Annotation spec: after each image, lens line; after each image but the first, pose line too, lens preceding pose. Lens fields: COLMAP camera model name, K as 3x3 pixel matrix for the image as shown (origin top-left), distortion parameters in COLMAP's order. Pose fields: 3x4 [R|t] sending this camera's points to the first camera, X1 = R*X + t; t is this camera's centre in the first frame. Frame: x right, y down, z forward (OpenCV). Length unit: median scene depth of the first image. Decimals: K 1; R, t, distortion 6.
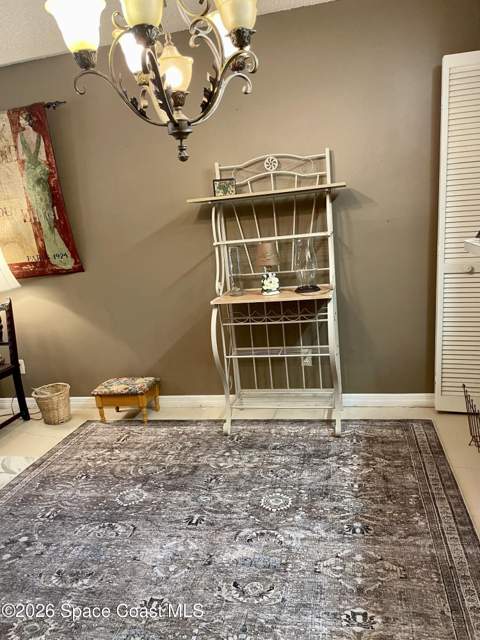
lens RADIAL K [[491.4, 0, 239.6], [0, 491.4, 320.0], [0, 0, 1]] dist [0.028762, -0.042185]
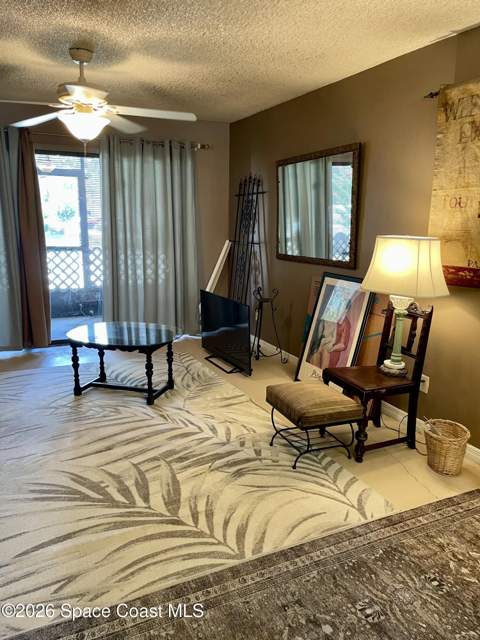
lens RADIAL K [[491.4, 0, 240.2], [0, 491.4, 315.1], [0, 0, 1]] dist [0.028762, -0.042185]
pose [[0.618128, 0.261304, -0.741376, -0.044375], [-0.234476, 0.961489, 0.143388, -0.073033], [0.750293, 0.085202, 0.655592, 0.210774]]
